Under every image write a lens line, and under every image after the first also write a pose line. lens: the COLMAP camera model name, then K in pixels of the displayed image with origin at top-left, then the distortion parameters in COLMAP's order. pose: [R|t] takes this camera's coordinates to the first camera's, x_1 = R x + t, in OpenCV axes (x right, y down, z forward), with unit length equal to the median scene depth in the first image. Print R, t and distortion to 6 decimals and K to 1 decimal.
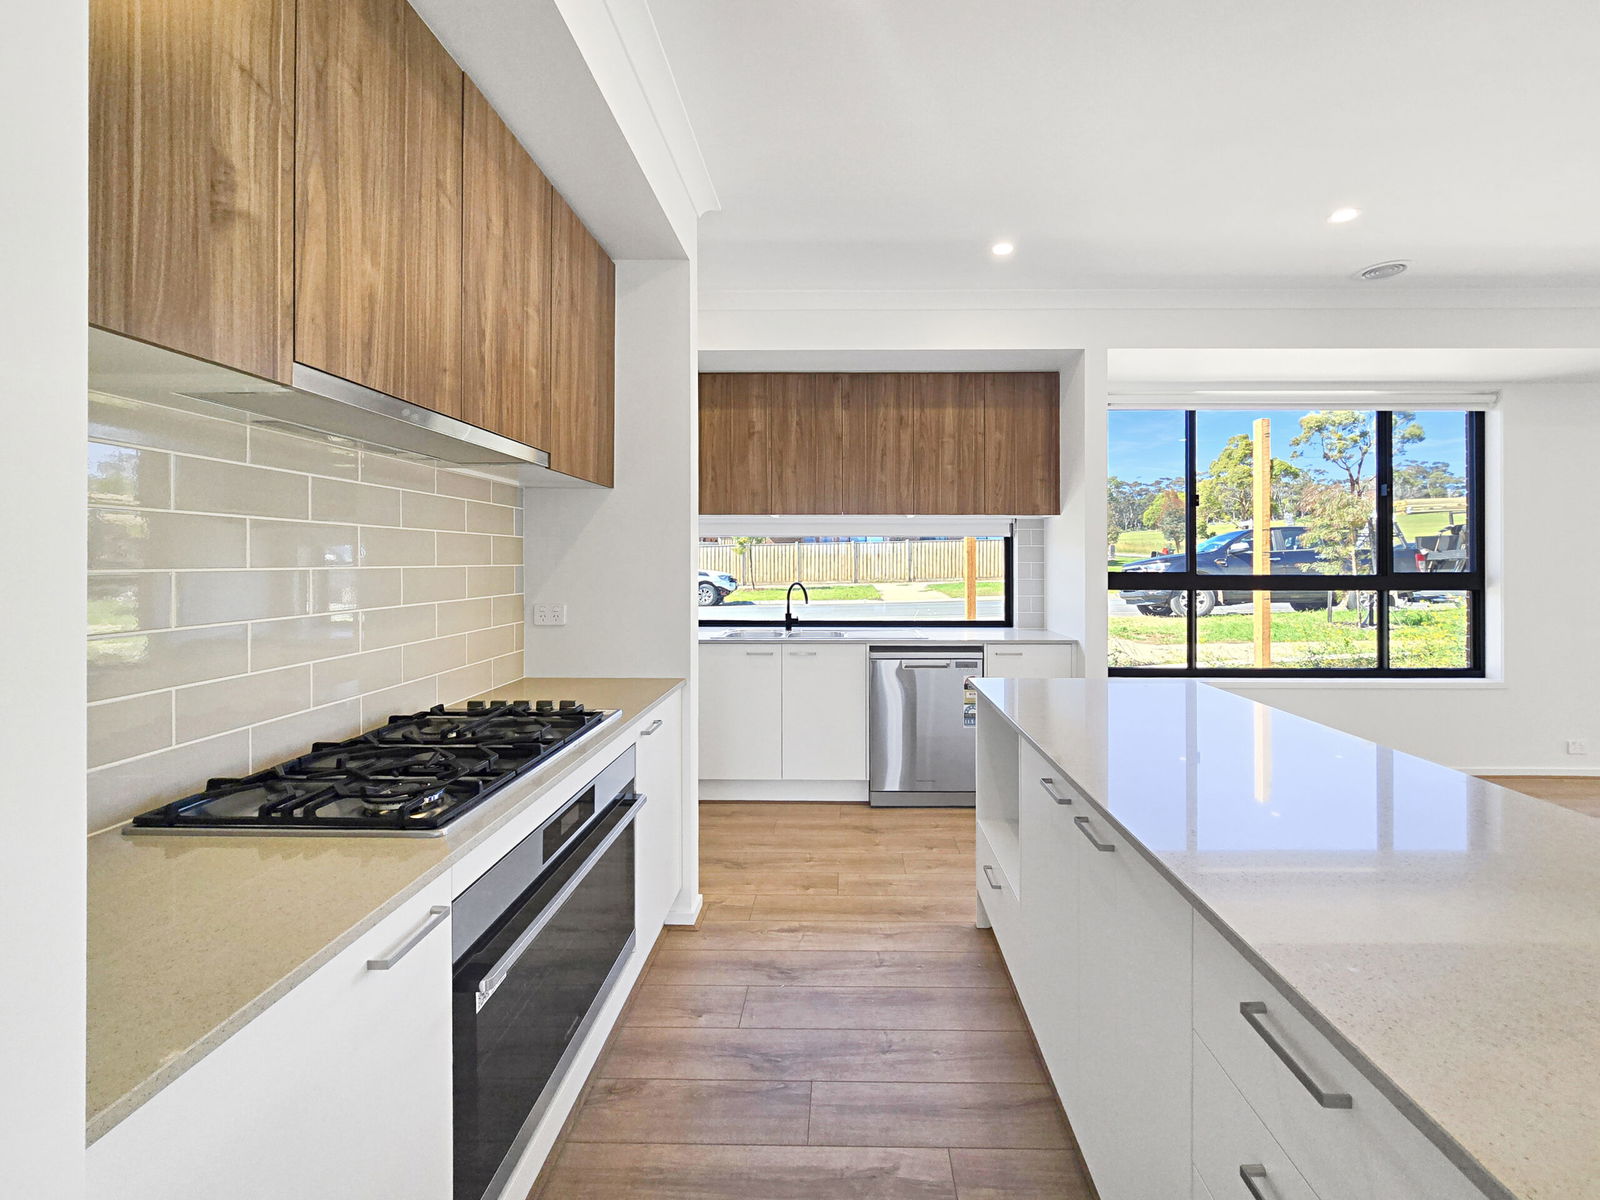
lens RADIAL K [[674.7, 0, 819.7], [0, 674.7, 562.9], [0, 0, 1]] dist [-0.003753, 0.001848]
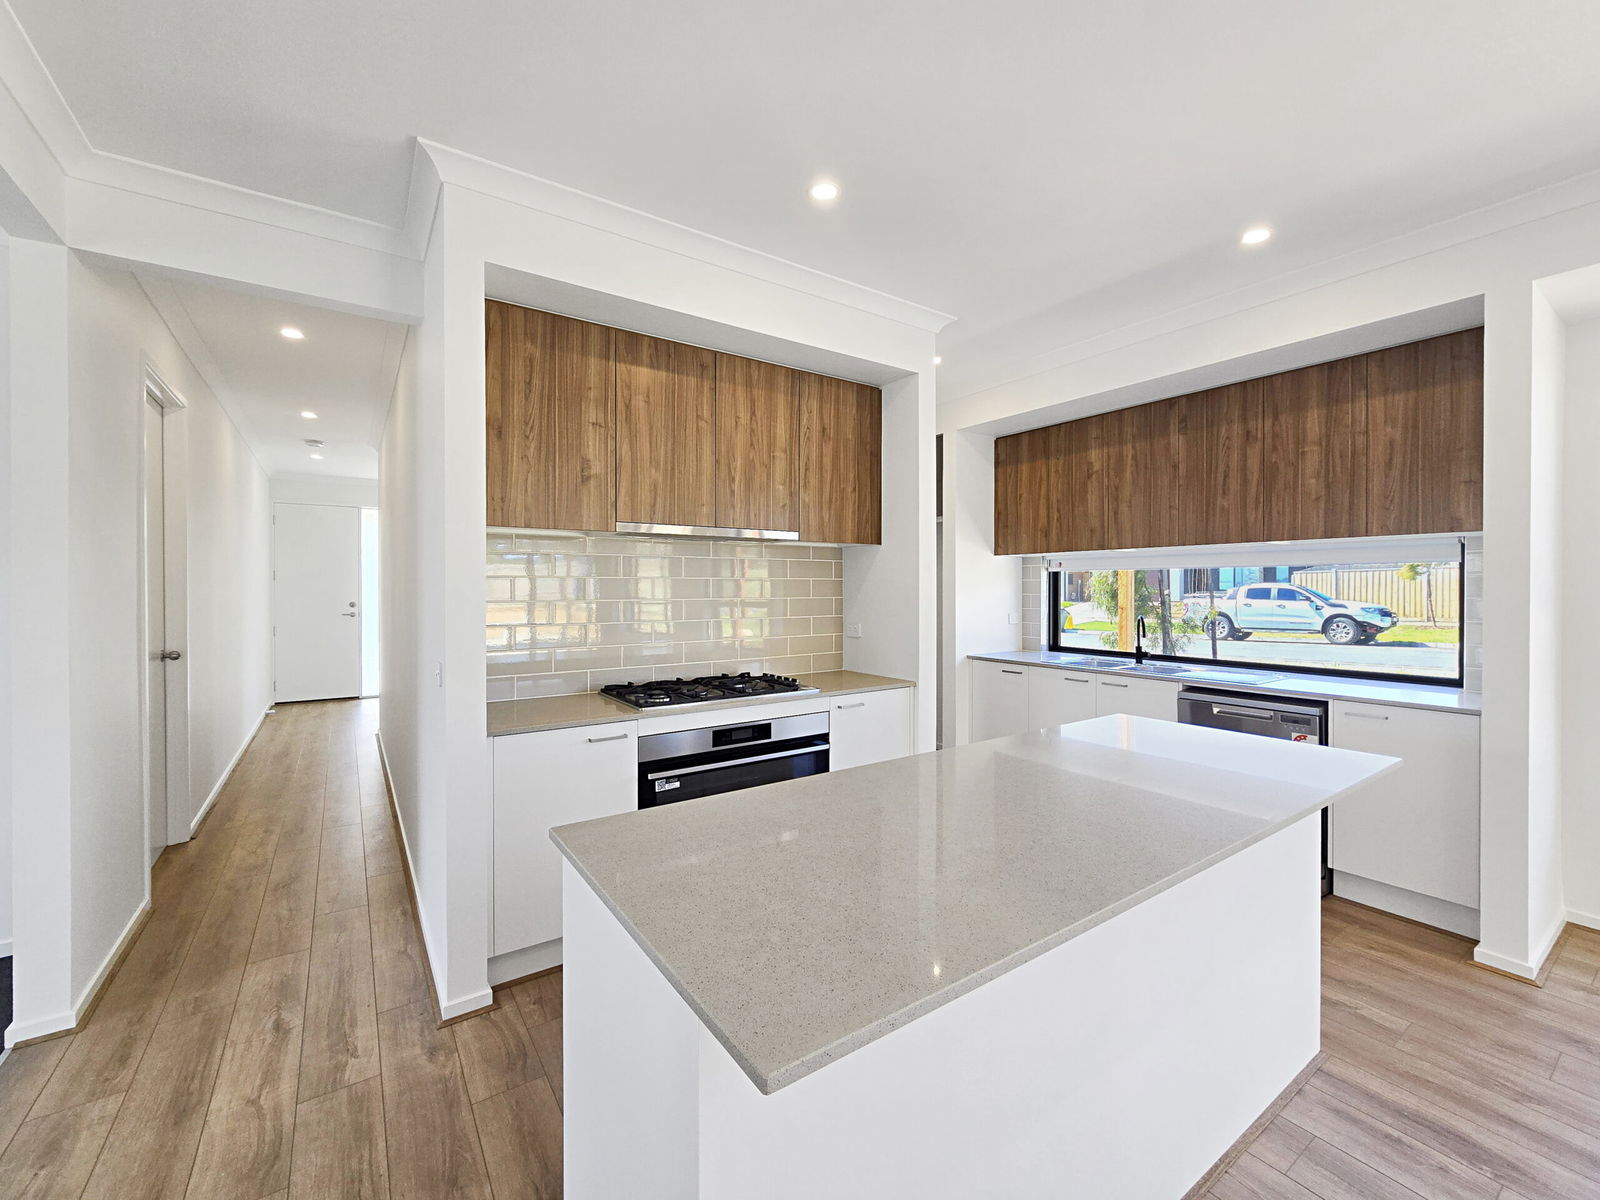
lens RADIAL K [[674.7, 0, 810.7], [0, 674.7, 593.8], [0, 0, 1]] dist [-0.003753, 0.001848]
pose [[0.578167, 0.005402, -0.815901, 0.509292], [-0.000160, 0.999979, 0.006507, -0.010056], [0.815918, -0.003632, 0.578156, 0.027021]]
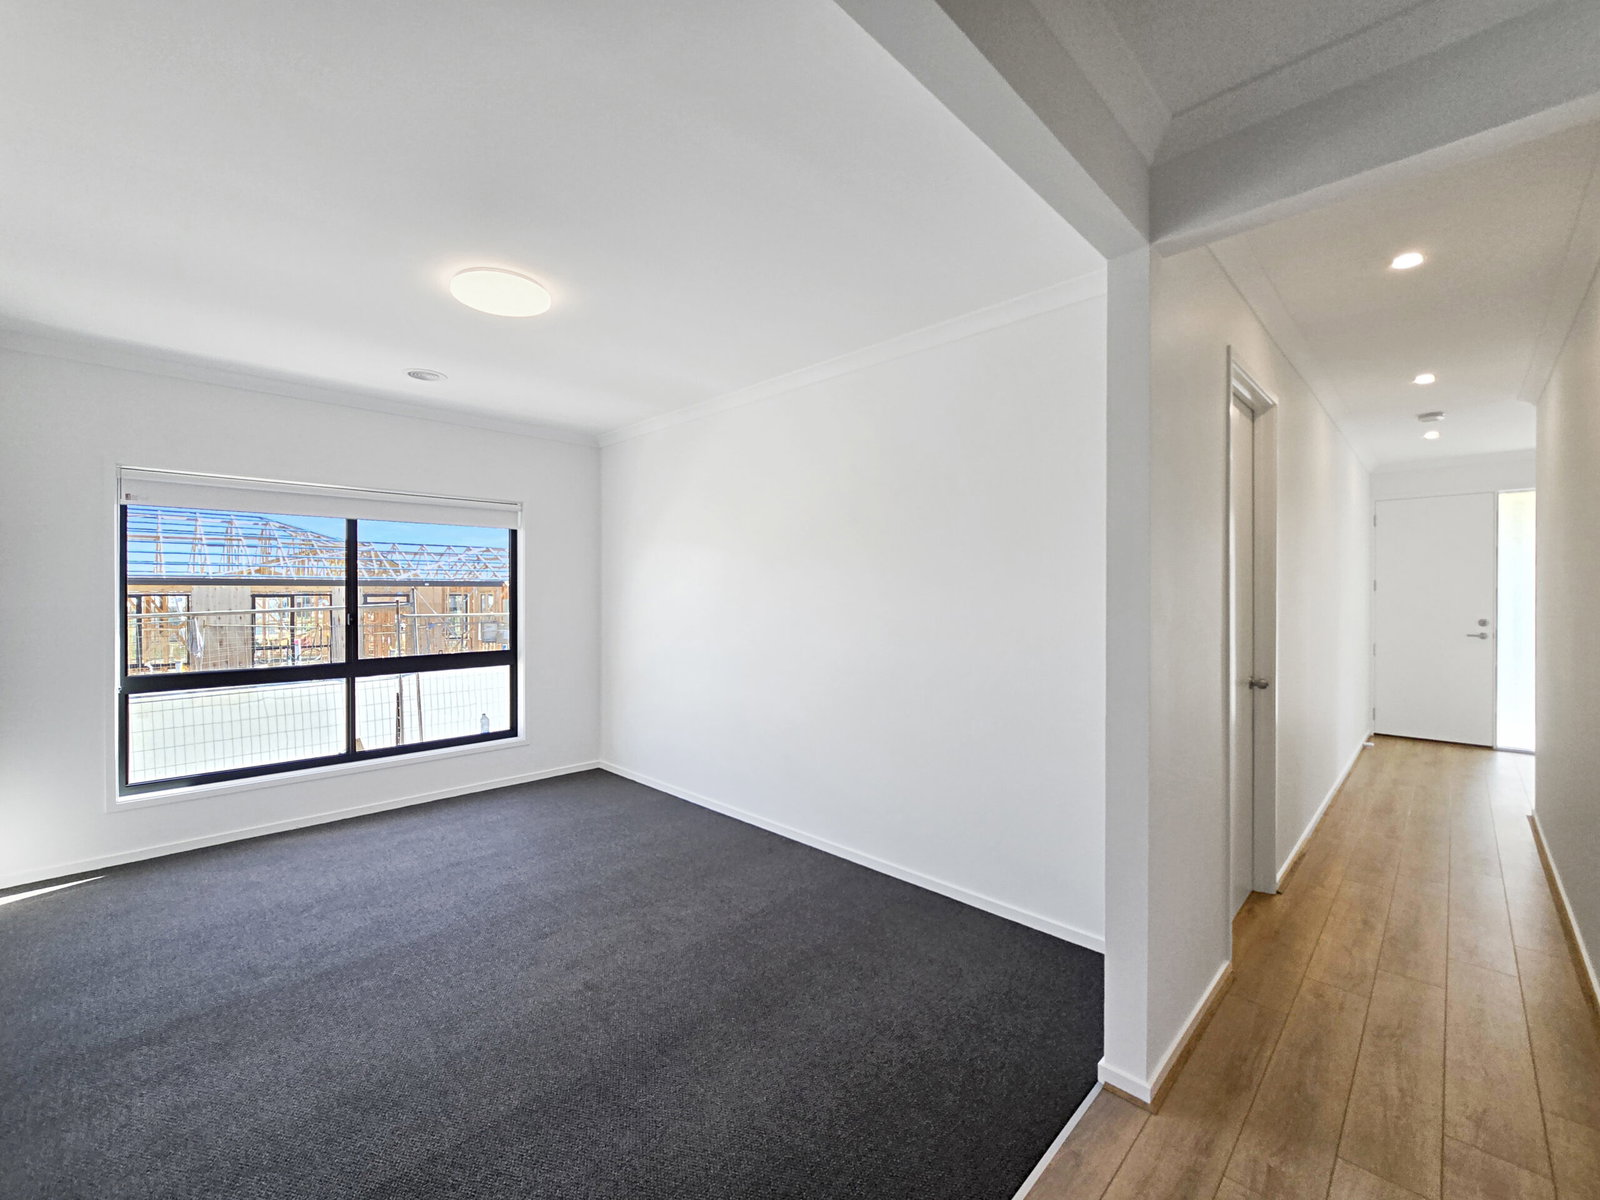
lens RADIAL K [[674.7, 0, 780.3], [0, 674.7, 603.6], [0, 0, 1]] dist [-0.003753, 0.001848]
pose [[-0.700434, 0.011079, -0.713631, 0.358252], [0.004133, 0.999926, 0.011467, -0.022533], [0.713705, 0.005082, -0.700428, 0.014505]]
